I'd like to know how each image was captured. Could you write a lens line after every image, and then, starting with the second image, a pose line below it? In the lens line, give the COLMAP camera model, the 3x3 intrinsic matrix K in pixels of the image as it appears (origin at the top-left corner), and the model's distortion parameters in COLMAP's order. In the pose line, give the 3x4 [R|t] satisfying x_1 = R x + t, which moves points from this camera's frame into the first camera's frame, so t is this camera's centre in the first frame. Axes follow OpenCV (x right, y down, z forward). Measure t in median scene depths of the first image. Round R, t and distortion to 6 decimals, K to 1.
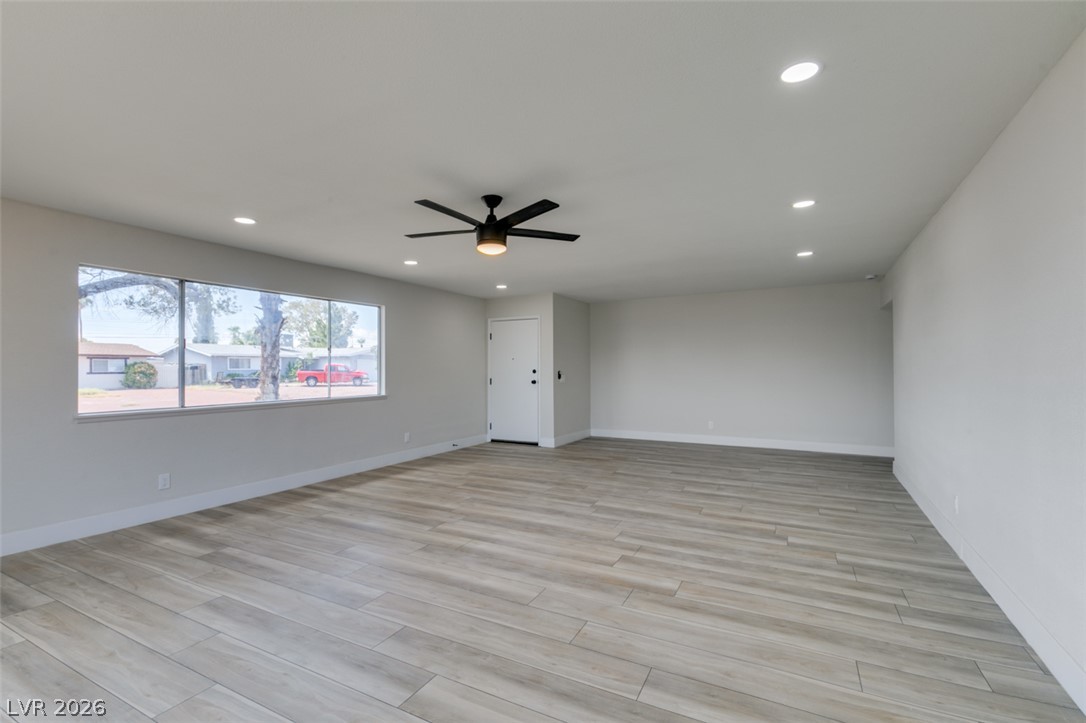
lens RADIAL K [[486.4, 0, 541.7], [0, 486.4, 363.7], [0, 0, 1]] dist [0.007067, -0.001840]
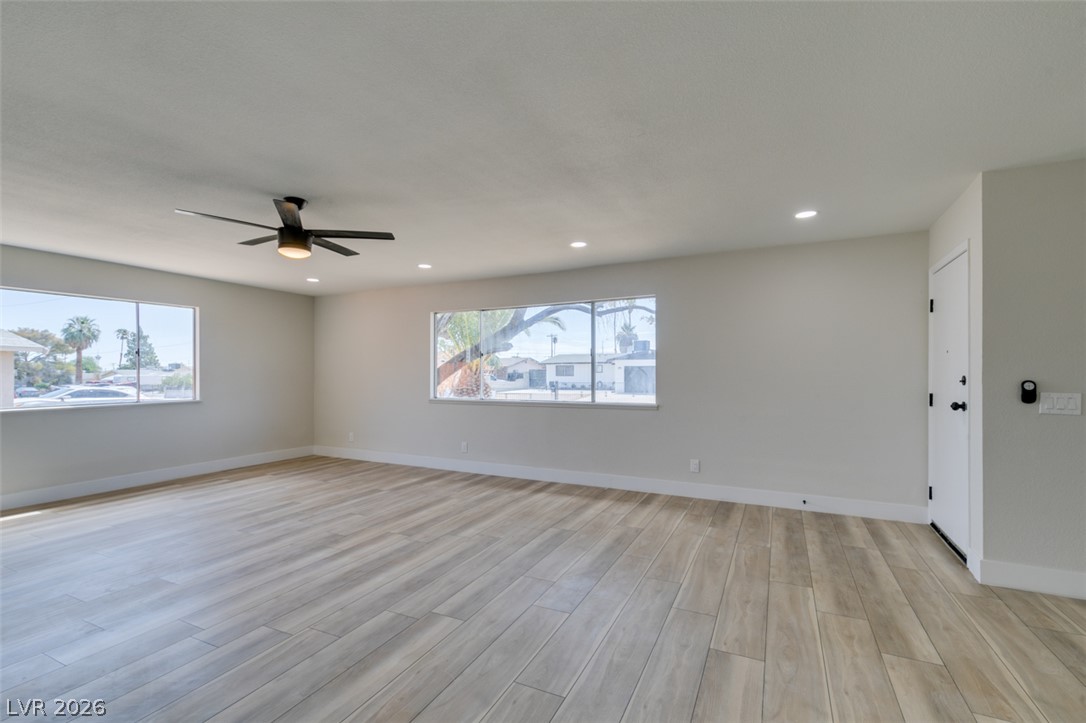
lens RADIAL K [[486.4, 0, 540.7], [0, 486.4, 372.8], [0, 0, 1]] dist [0.007067, -0.001840]
pose [[0.021413, 0.003552, -0.999764, 0.772816], [0.011860, 0.999922, 0.003806, 0.007313], [0.999700, -0.011939, 0.021370, 1.267622]]
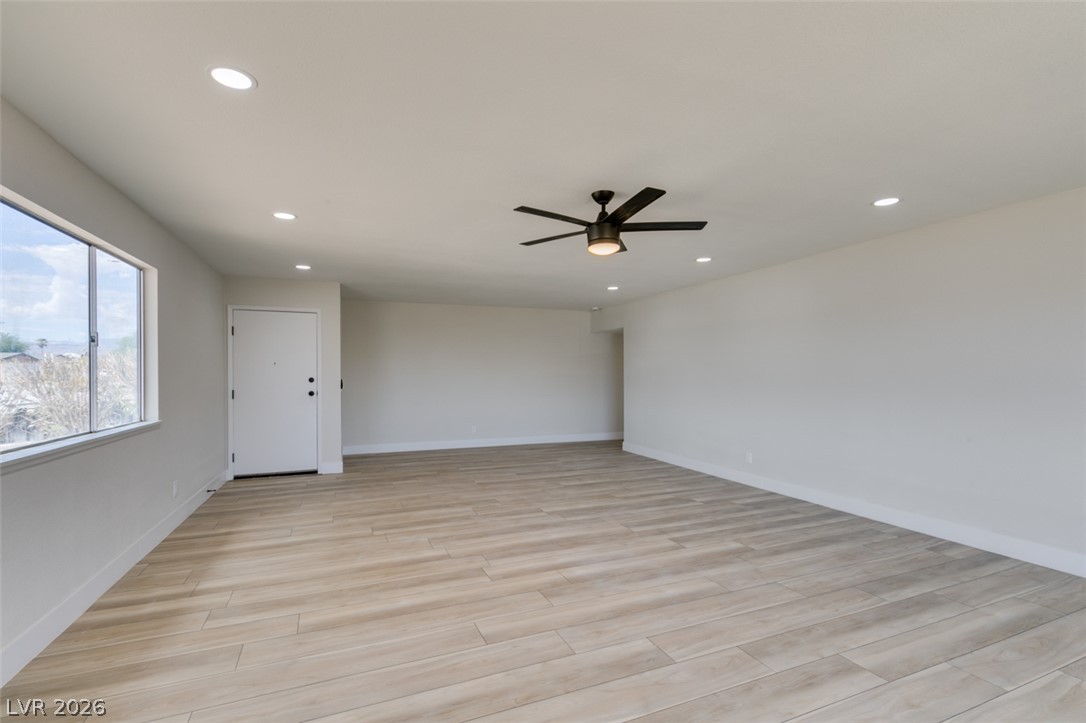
lens RADIAL K [[486.4, 0, 542.7], [0, 486.4, 378.7], [0, 0, 1]] dist [0.007067, -0.001840]
pose [[0.633097, -0.001971, 0.774070, -0.773557], [-0.009870, 0.999895, 0.010619, 0.003865], [-0.774009, -0.014363, 0.633011, 0.427300]]
